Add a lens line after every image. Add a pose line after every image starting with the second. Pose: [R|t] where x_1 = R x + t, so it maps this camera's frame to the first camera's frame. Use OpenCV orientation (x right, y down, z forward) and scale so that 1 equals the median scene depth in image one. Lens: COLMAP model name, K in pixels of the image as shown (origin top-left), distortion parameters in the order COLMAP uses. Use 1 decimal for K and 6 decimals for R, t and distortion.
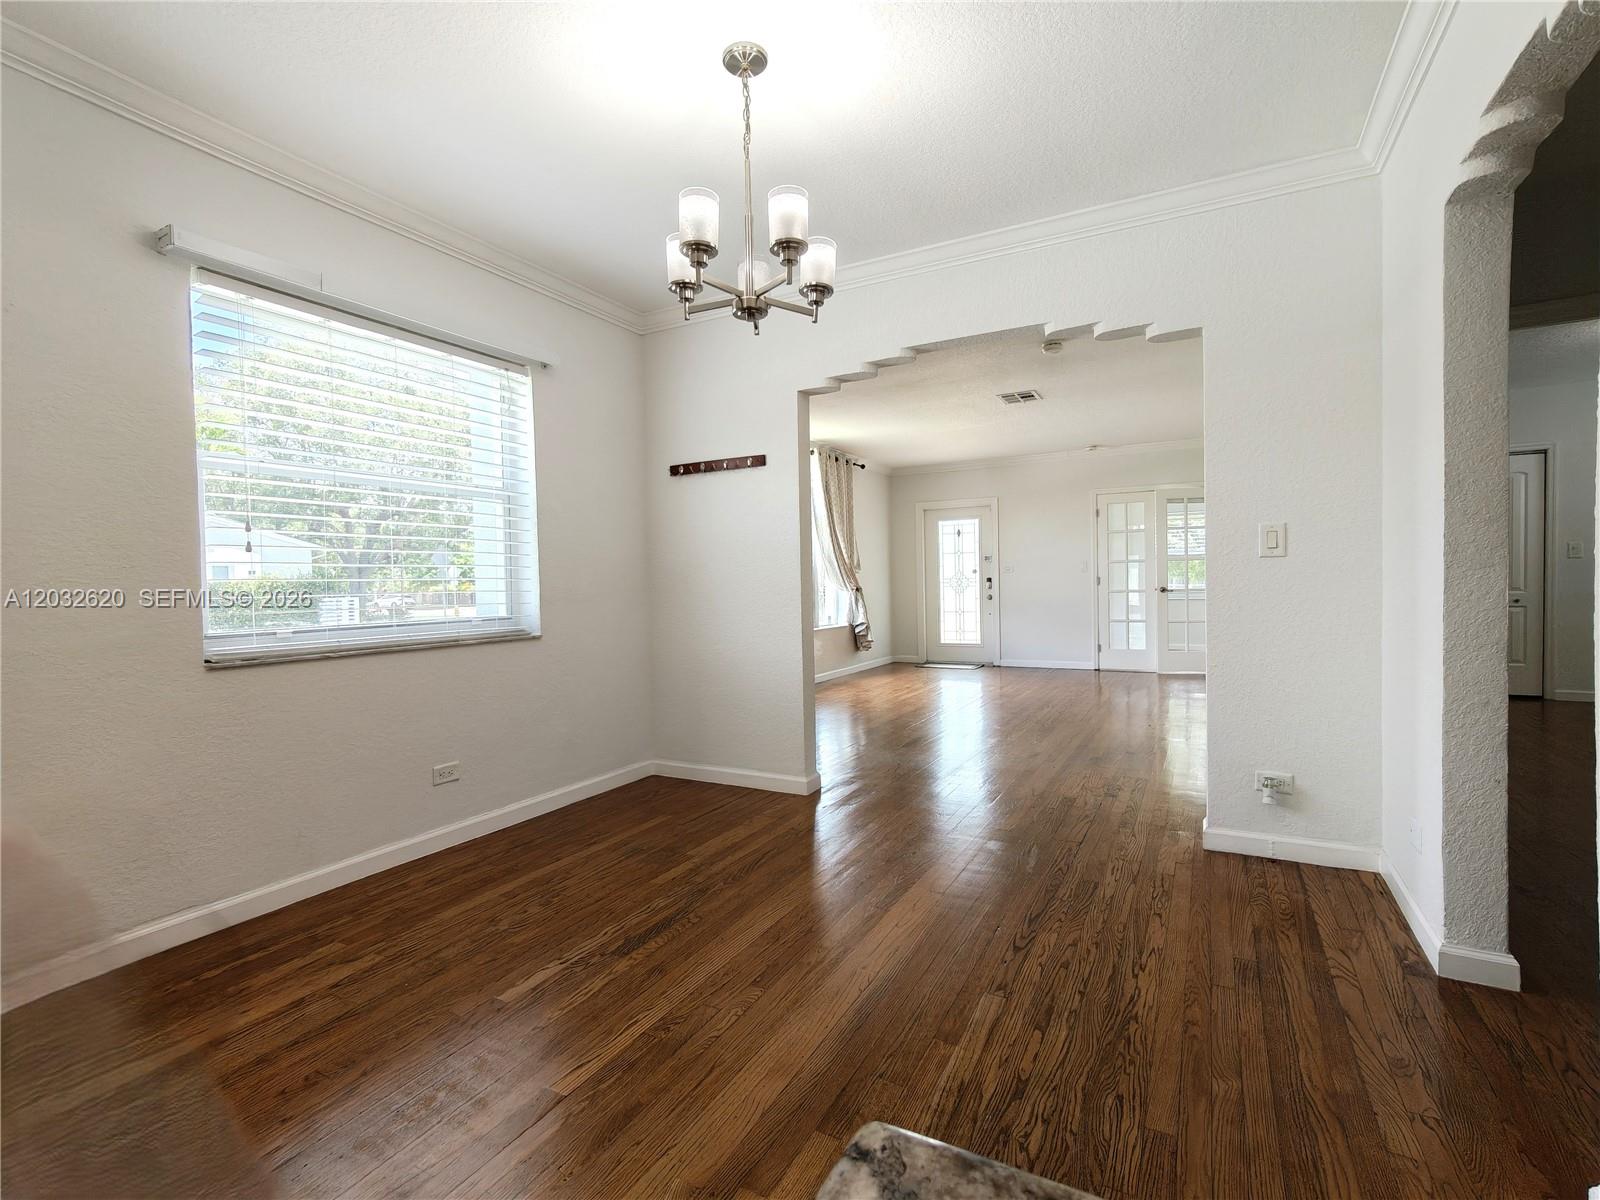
lens RADIAL K [[765.9, 0, 796.9], [0, 765.9, 601.6], [0, 0, 1]] dist [-0.001742, 0.001979]
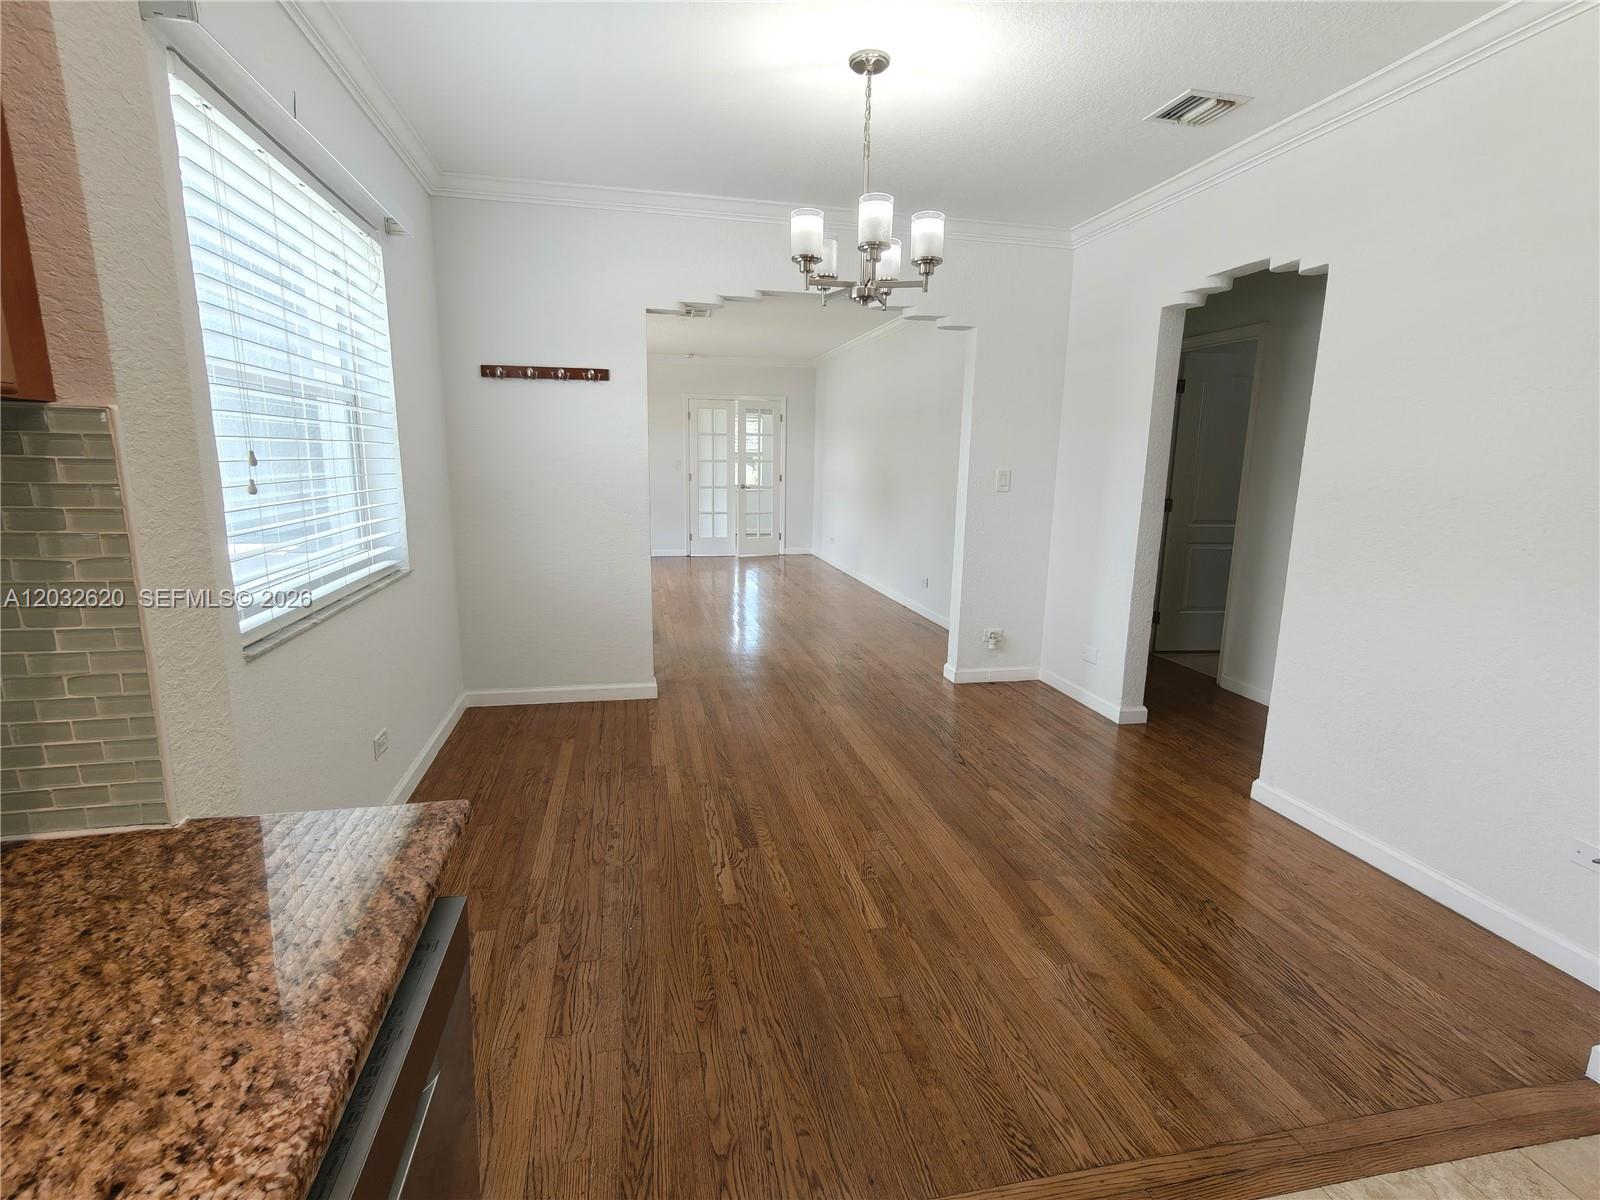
lens RADIAL K [[765.9, 0, 803.2], [0, 765.9, 602.1], [0, 0, 1]] dist [-0.001742, 0.001979]
pose [[0.750938, -0.092272, 0.653894, -0.687236], [-0.014963, 0.987558, 0.156540, -0.071805], [-0.660203, -0.127336, 0.740214, 0.094438]]
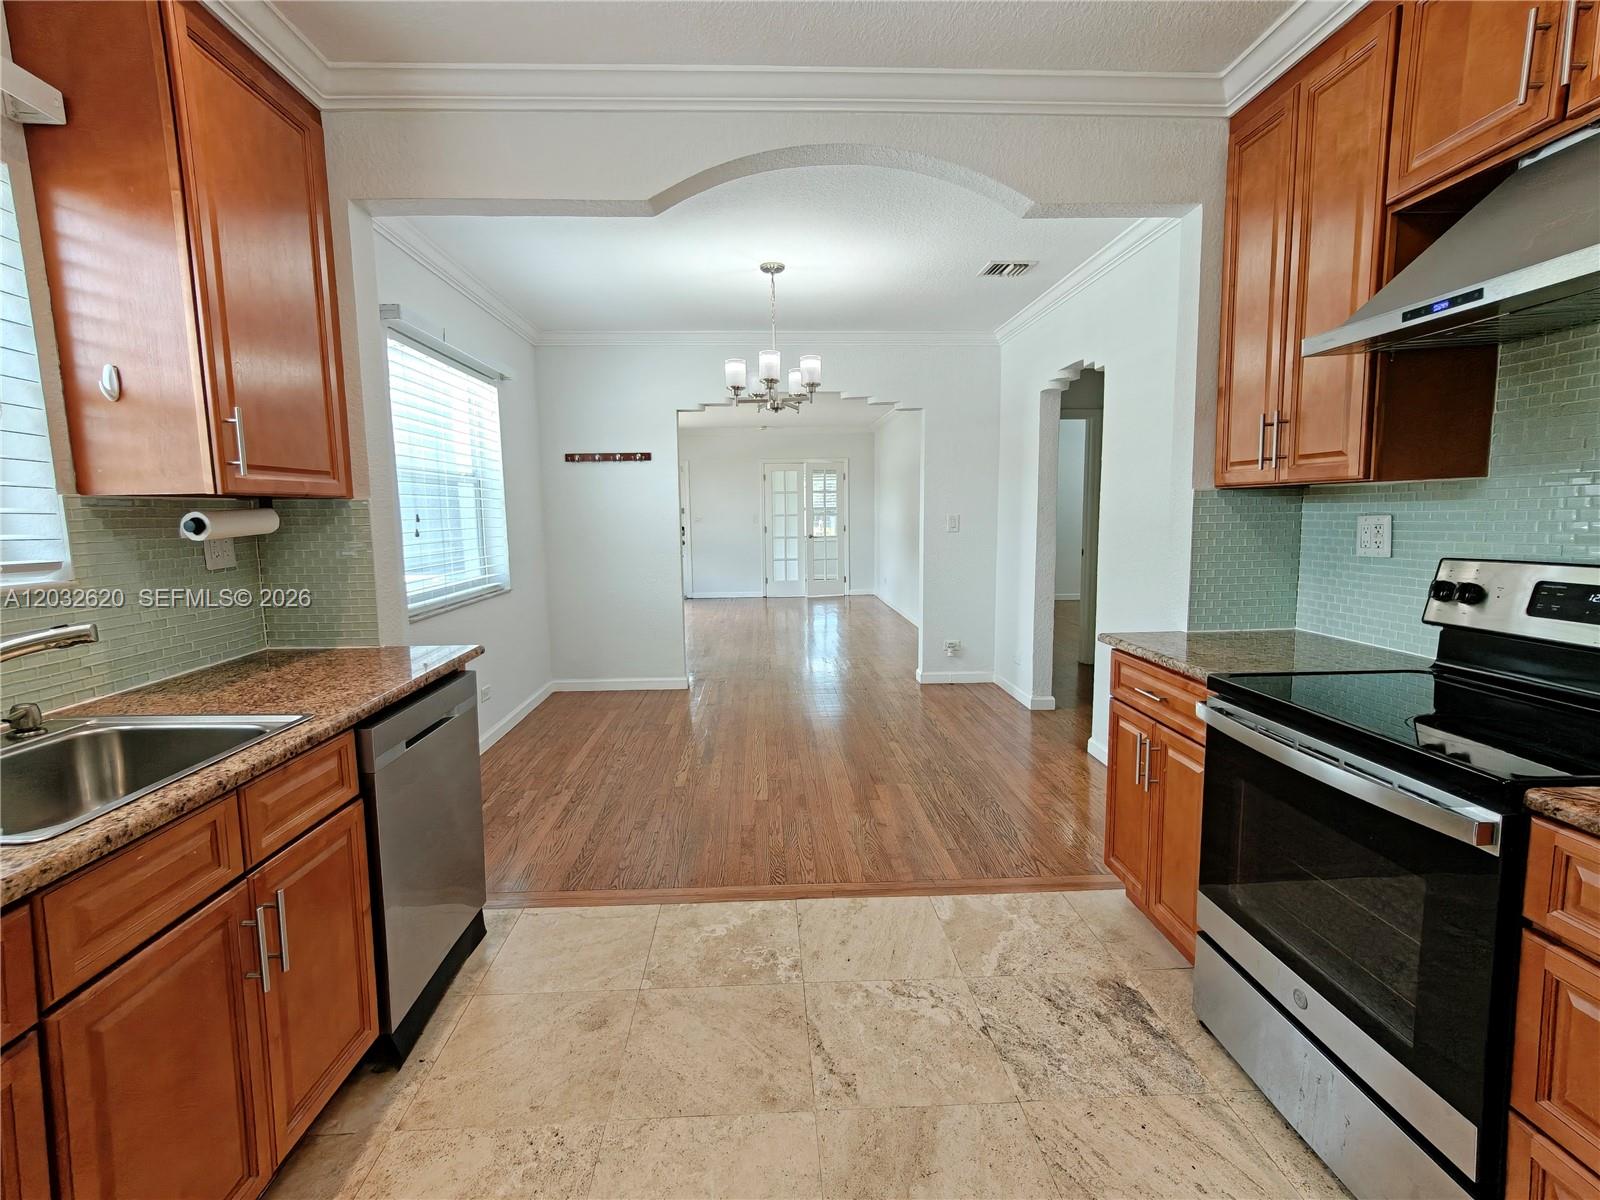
lens RADIAL K [[765.9, 0, 807.1], [0, 765.9, 602.3], [0, 0, 1]] dist [-0.001742, 0.001979]
pose [[0.846767, -0.054077, 0.529208, -0.728880], [0.008396, 0.996054, 0.088348, -0.053455], [-0.531898, -0.070367, 0.843880, -0.462270]]
